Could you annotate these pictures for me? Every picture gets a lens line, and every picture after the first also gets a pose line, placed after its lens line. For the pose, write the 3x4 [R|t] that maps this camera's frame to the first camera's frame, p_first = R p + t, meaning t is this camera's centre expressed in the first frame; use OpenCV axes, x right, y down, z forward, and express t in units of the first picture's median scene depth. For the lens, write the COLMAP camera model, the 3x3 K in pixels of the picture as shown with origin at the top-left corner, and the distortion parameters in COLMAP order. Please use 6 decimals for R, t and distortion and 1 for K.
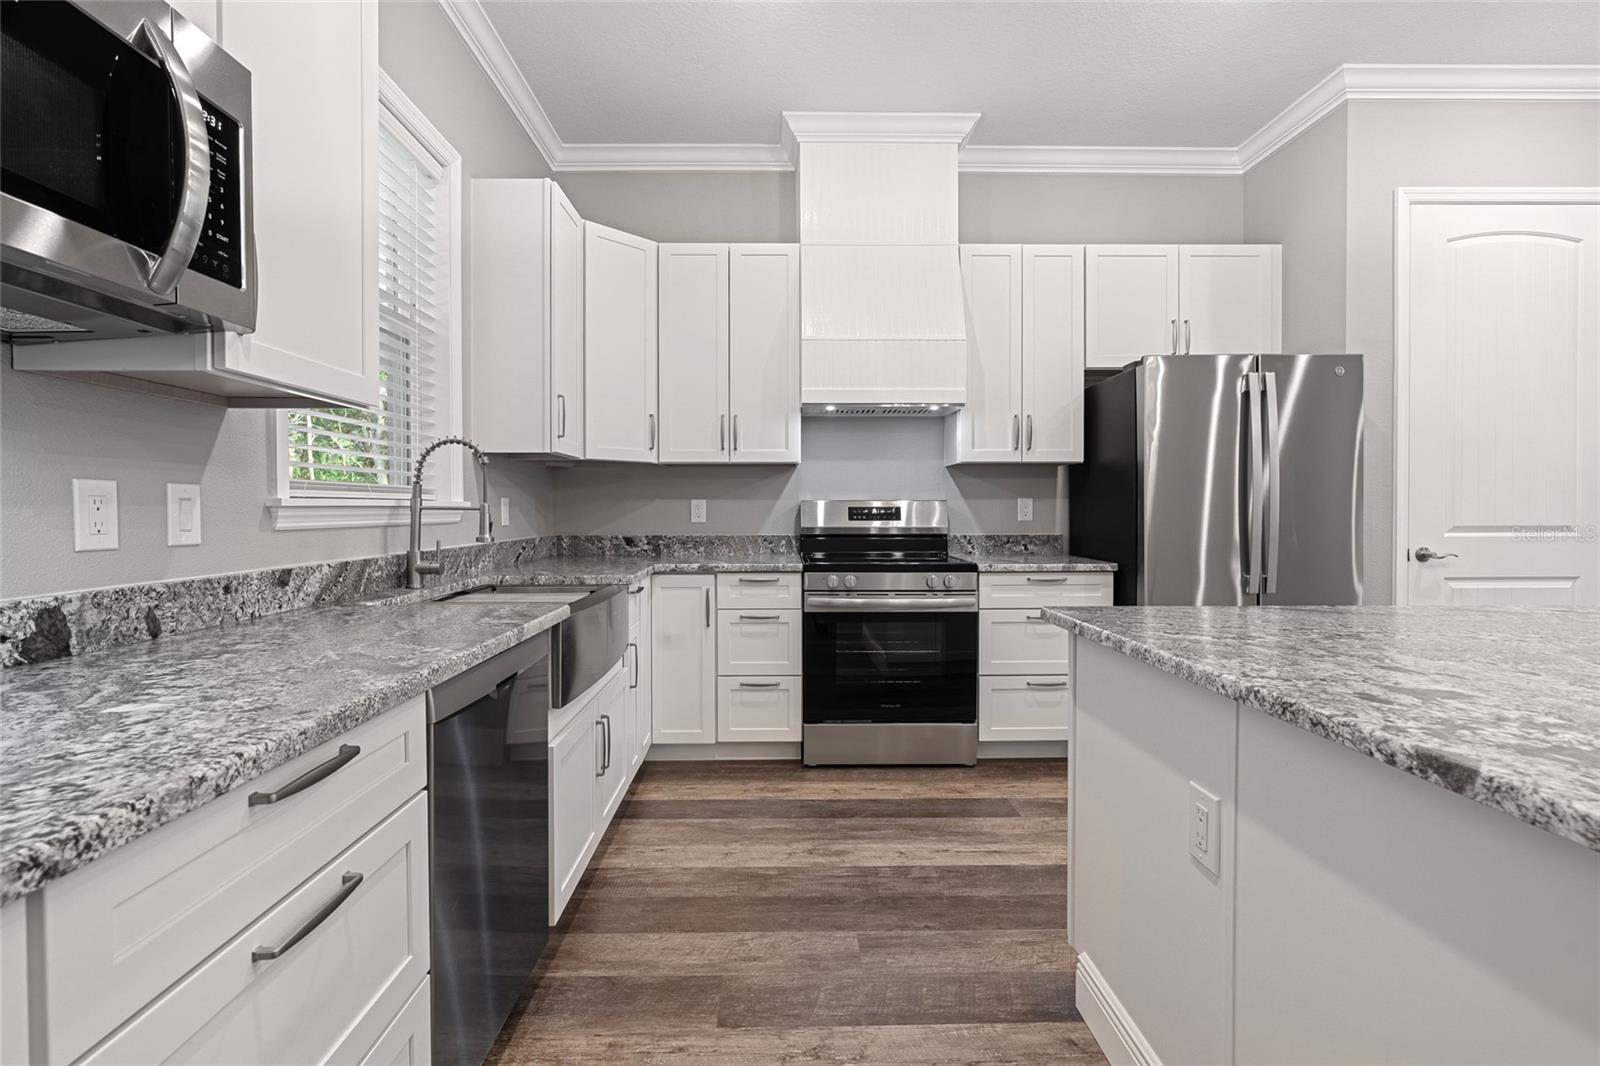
lens RADIAL K [[743.8, 0, 785.2], [0, 743.8, 513.3], [0, 0, 1]] dist [-0.001193, 0.000429]
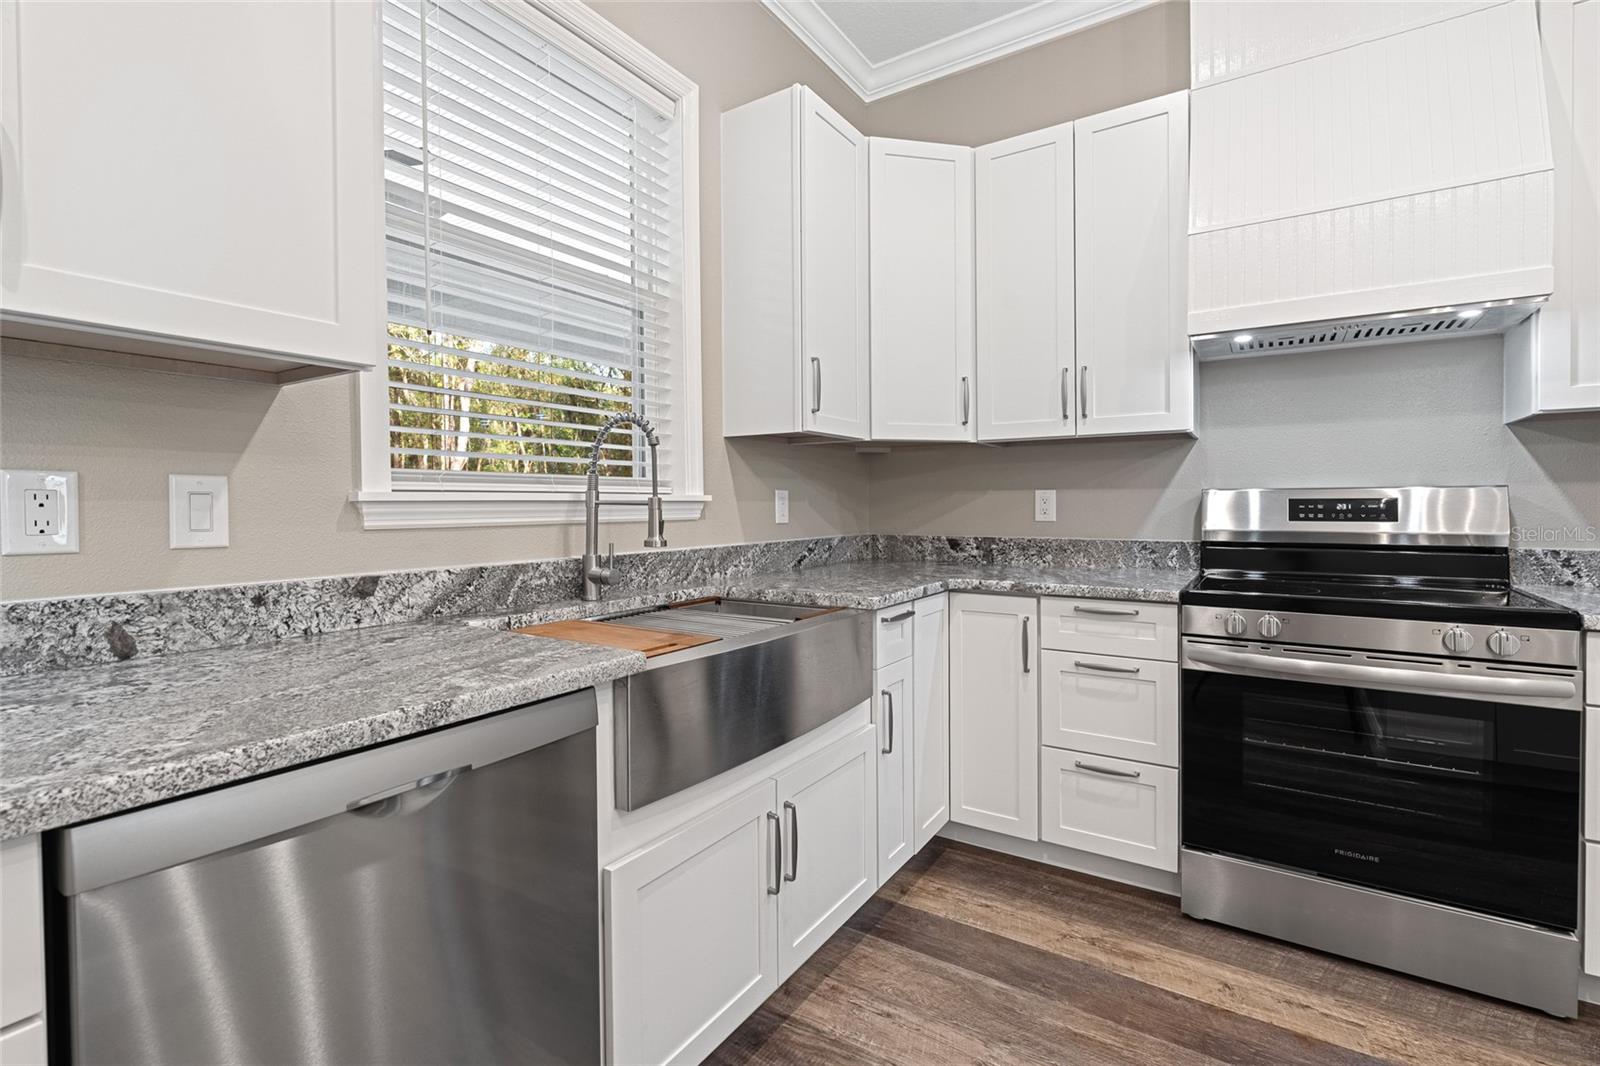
lens RADIAL K [[727.1, 0, 794.7], [0, 727.1, 508.6], [0, 0, 1]] dist [-0.003989, 0.000085]
pose [[0.826684, 0.001287, -0.562665, 0.098544], [-0.000343, 0.999998, 0.001783, -0.001551], [0.562667, -0.001281, 0.826683, 0.314554]]
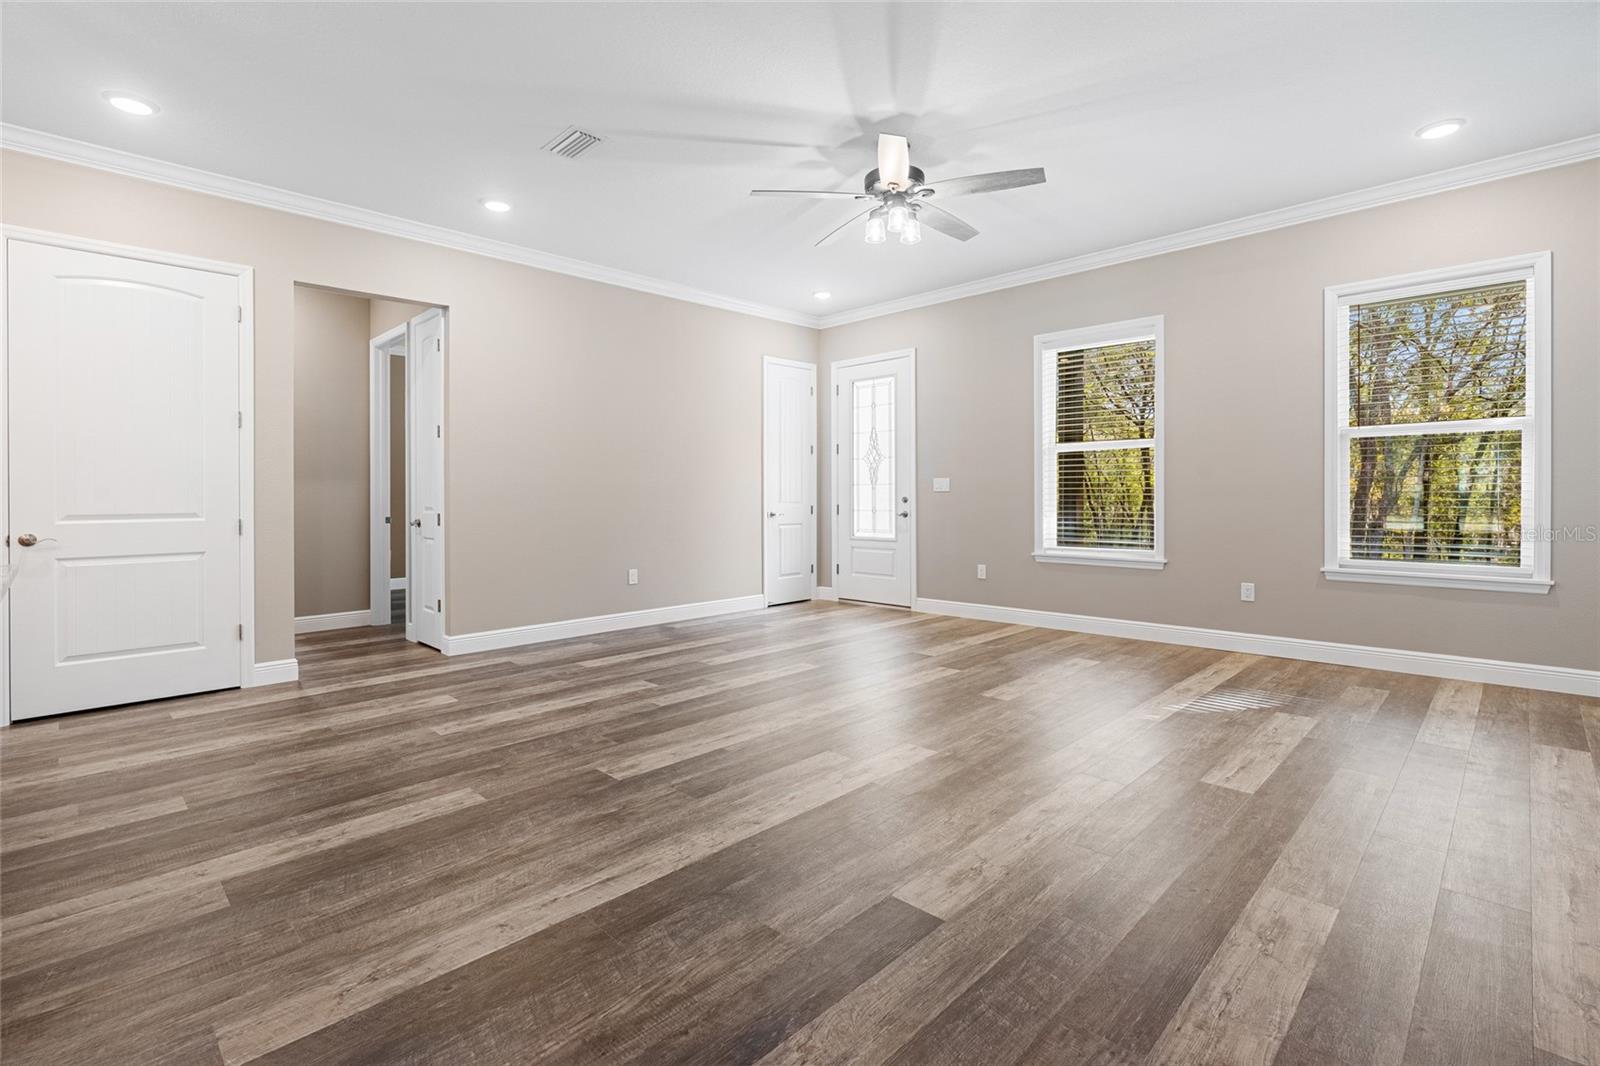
lens RADIAL K [[723.4, 0, 802.6], [0, 723.4, 495.9], [0, 0, 1]] dist [-0.011993, -0.000495]
pose [[0.709830, -0.004784, 0.704357, 0.946017], [0.007543, 0.999971, -0.000810, -0.004600], [-0.704333, 0.005888, 0.709846, -0.676238]]
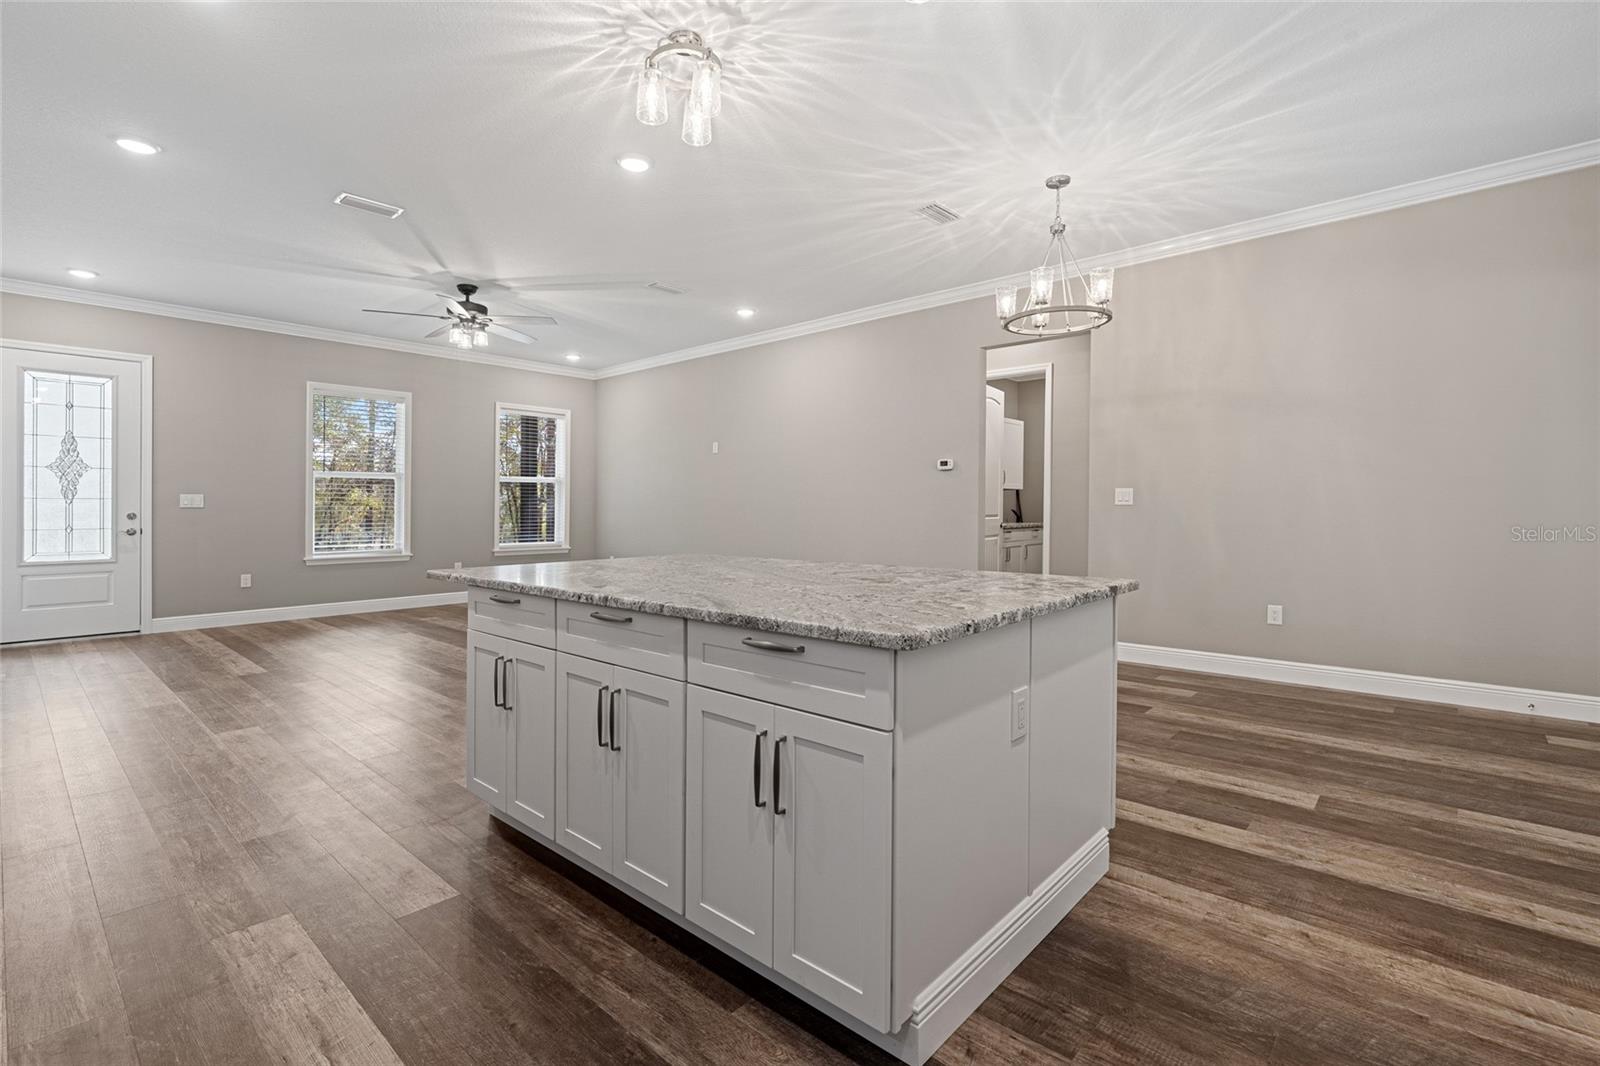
lens RADIAL K [[710.4, 0, 798.3], [0, 710.4, 519.6], [0, 0, 1]] dist [-0.004129, 0.000305]
pose [[-0.729198, -0.006009, 0.684276, -0.041618], [0.006499, 0.999856, 0.015706, -0.001652], [-0.684272, 0.015899, -0.729054, 0.881996]]
